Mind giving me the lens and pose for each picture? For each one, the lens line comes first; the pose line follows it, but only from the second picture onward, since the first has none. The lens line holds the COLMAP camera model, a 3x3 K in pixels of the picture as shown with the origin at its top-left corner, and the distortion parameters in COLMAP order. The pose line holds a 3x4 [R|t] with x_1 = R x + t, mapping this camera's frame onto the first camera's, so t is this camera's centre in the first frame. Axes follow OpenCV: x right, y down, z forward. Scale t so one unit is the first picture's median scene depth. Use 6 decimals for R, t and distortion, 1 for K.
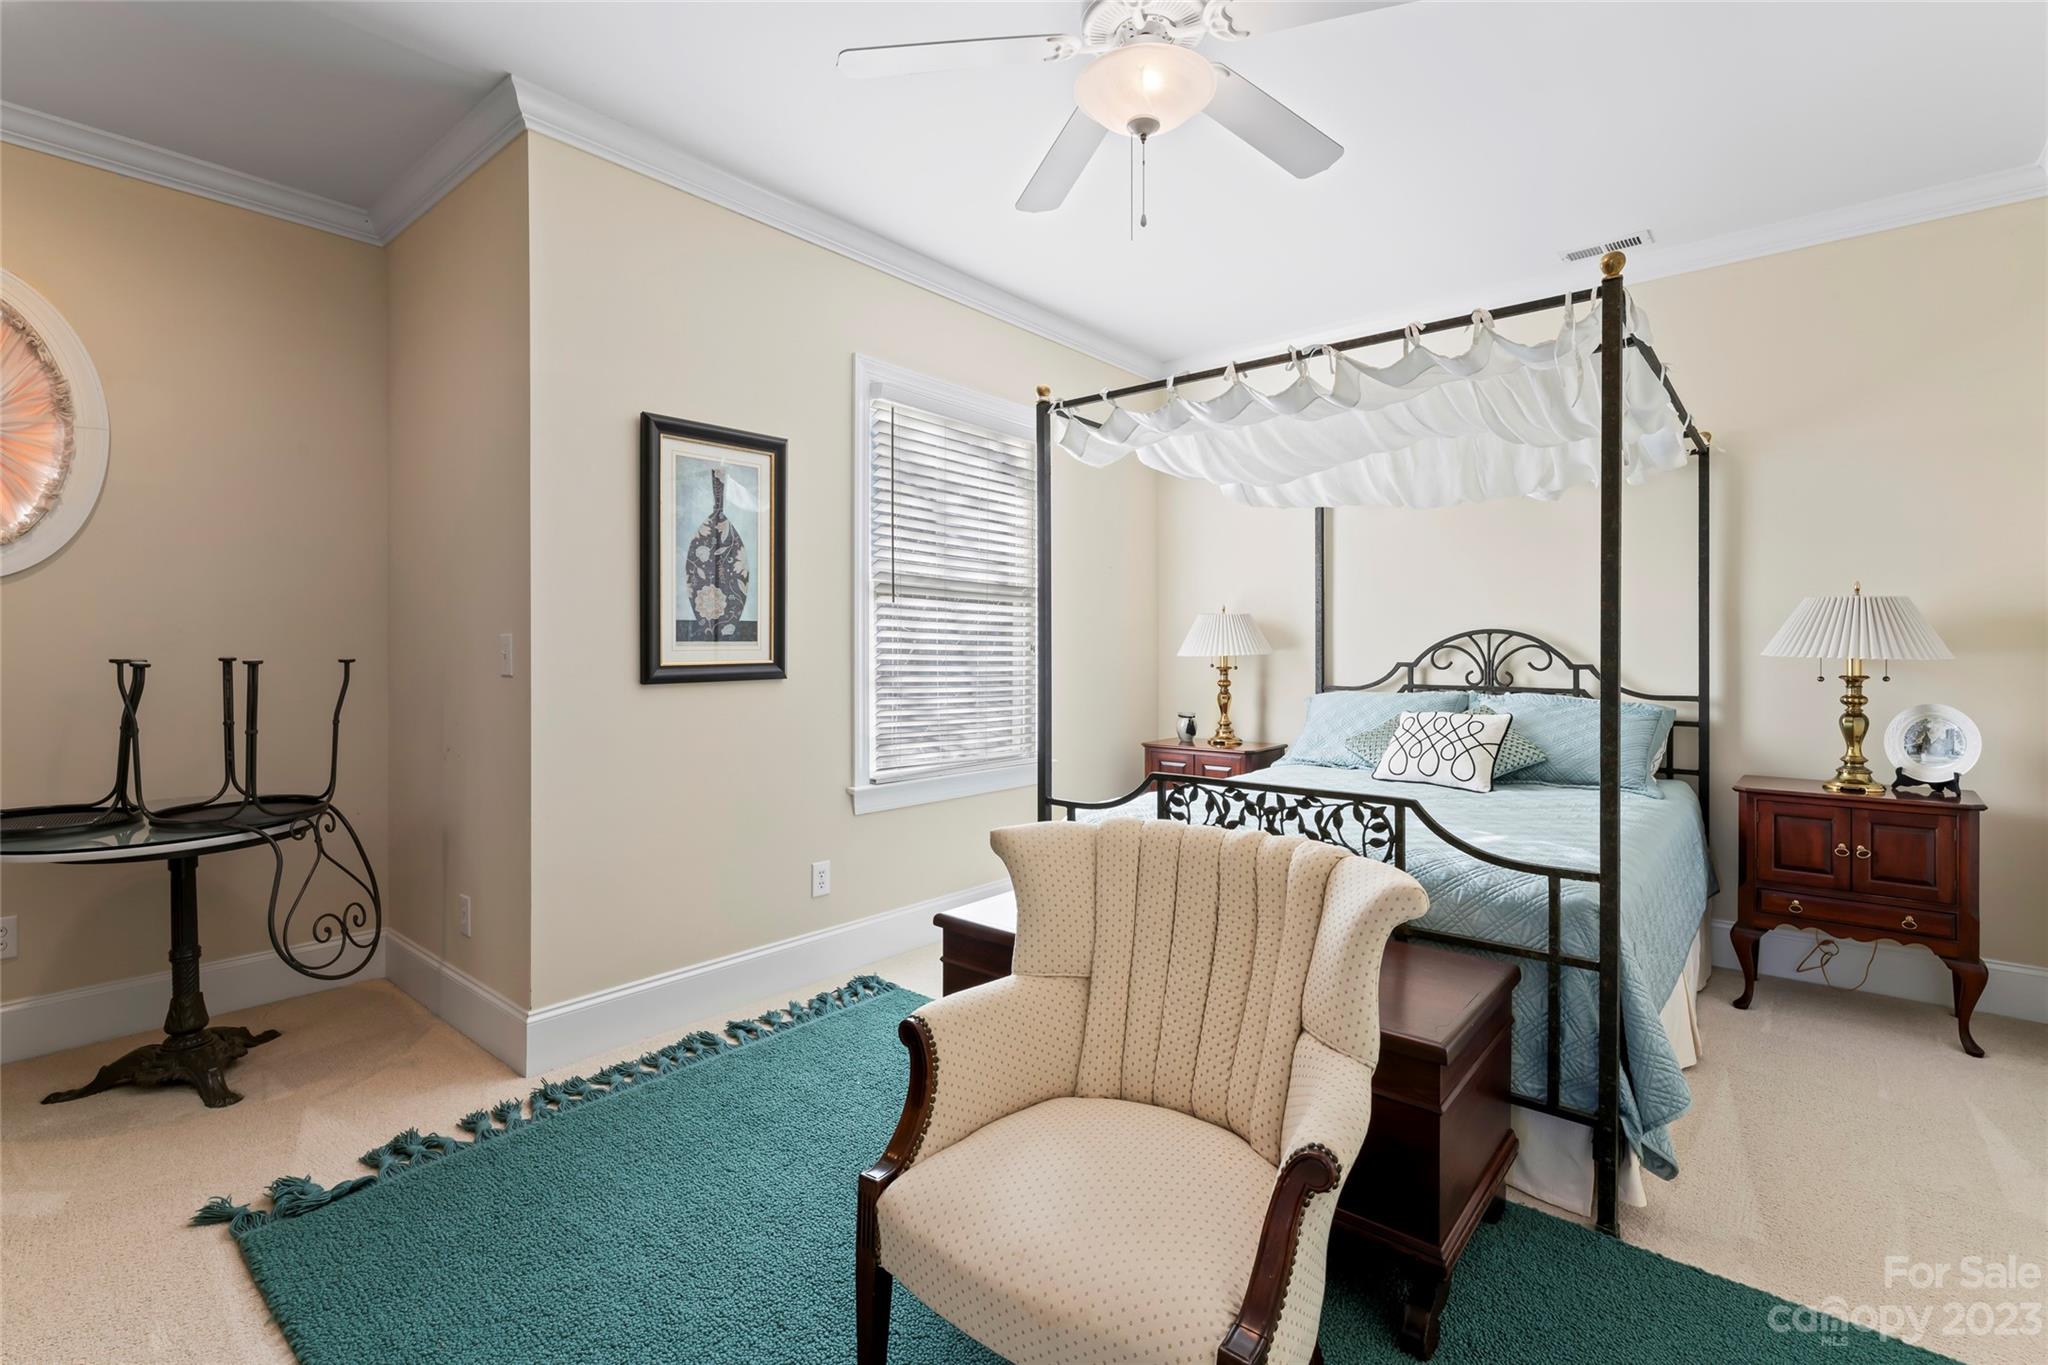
lens RADIAL K [[937.9, 0, 1008.7], [0, 937.9, 662.2], [0, 0, 1]] dist [-0.006000, 0.001012]
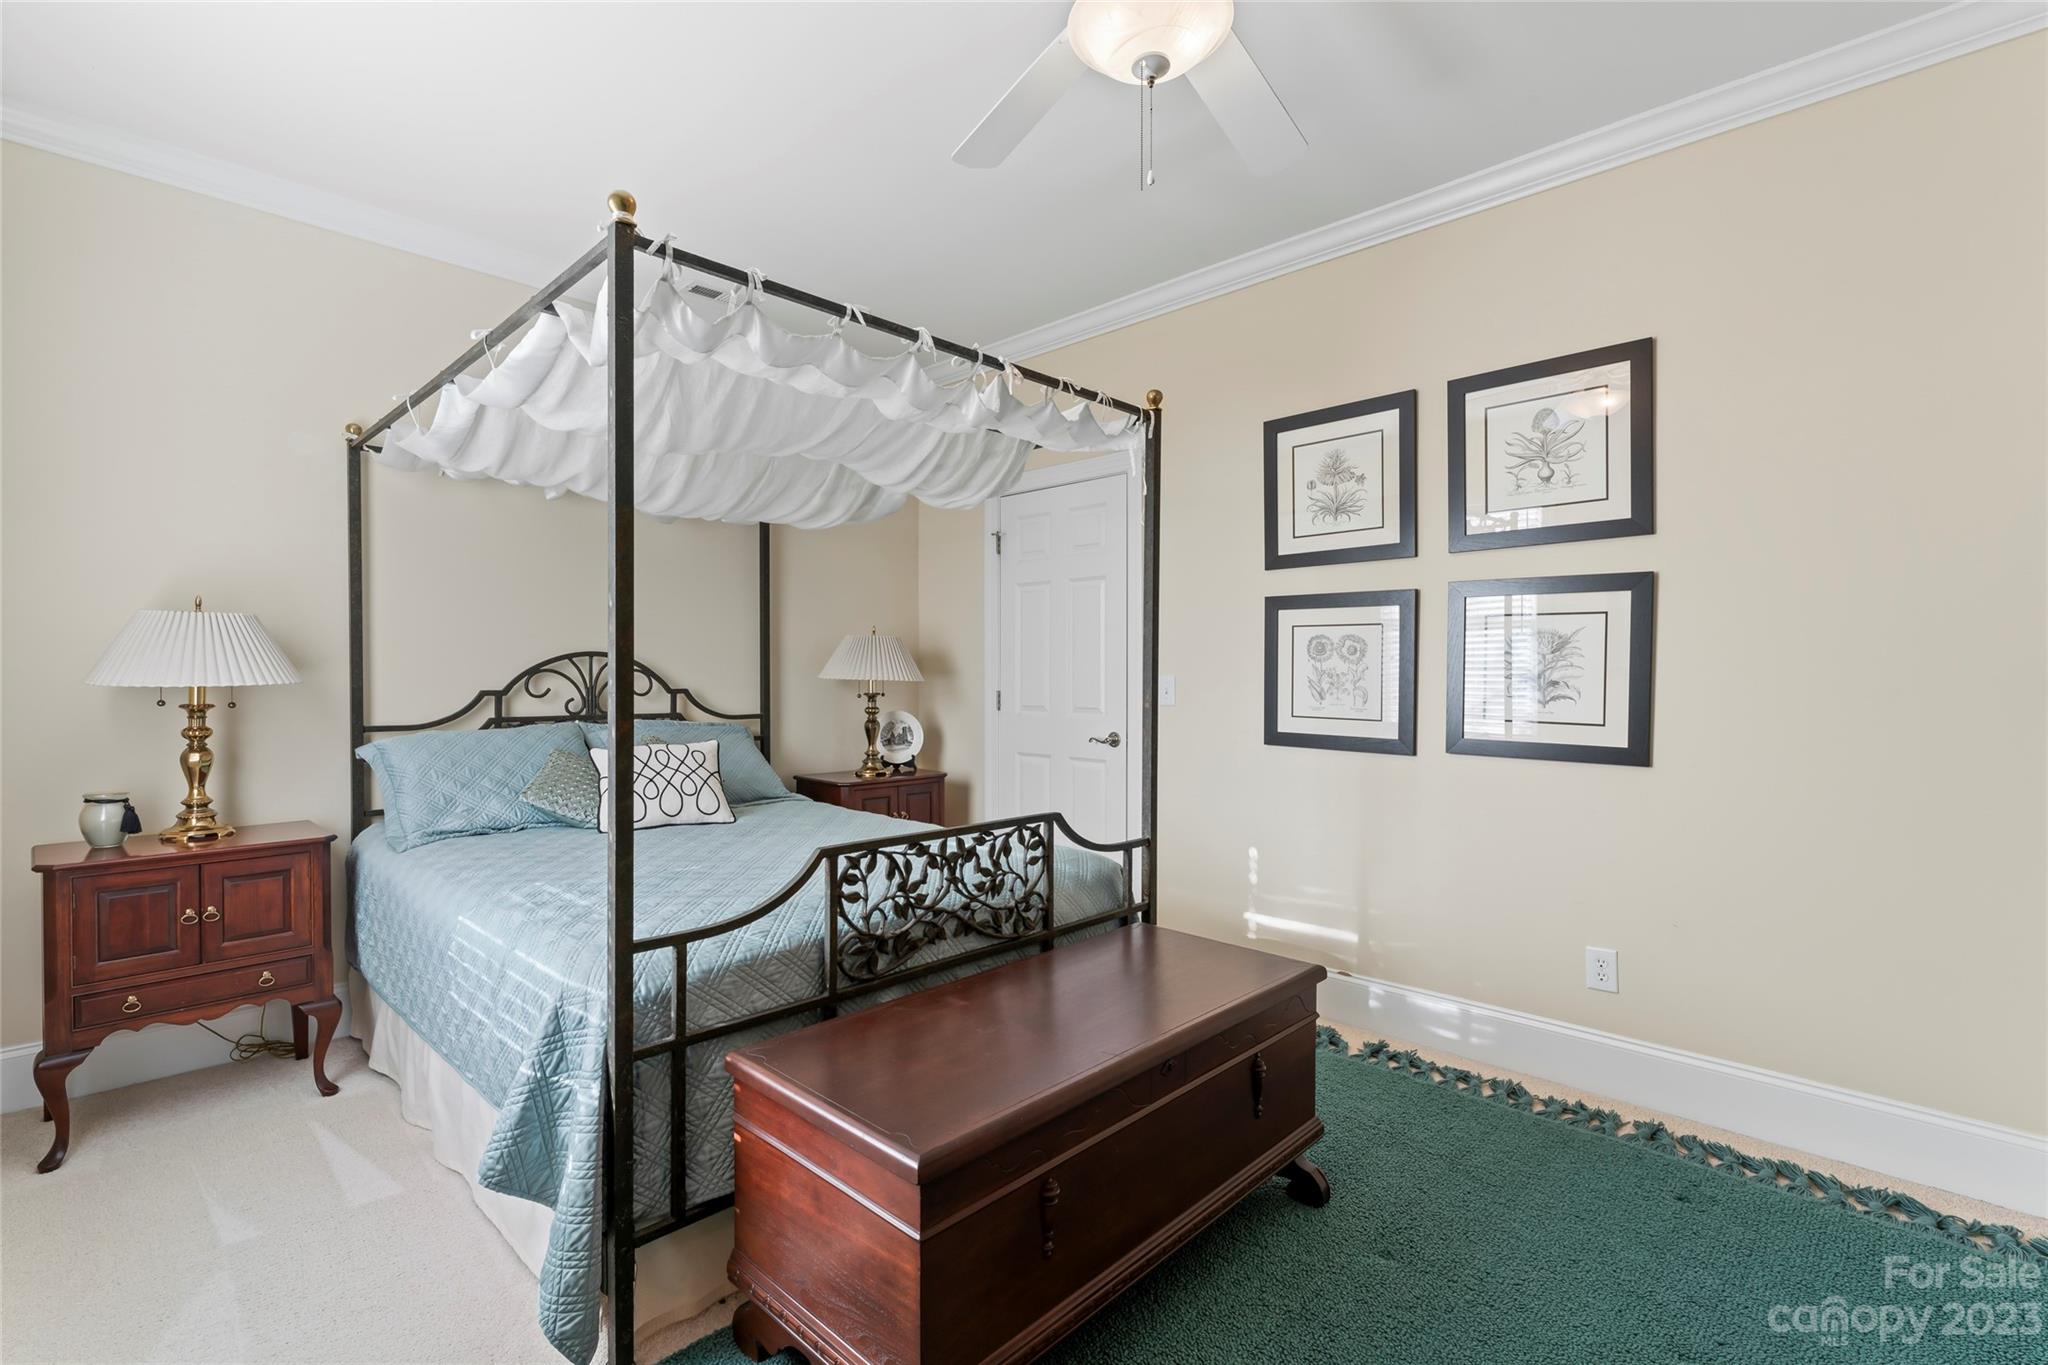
lens RADIAL K [[937.9, 0, 1008.5], [0, 937.9, 685.6], [0, 0, 1]] dist [-0.006000, 0.001012]
pose [[0.062300, -0.013786, 0.997962, -0.560979], [0.013612, 0.999823, 0.012962, -0.013529], [-0.997965, 0.012777, 0.062477, 0.837702]]
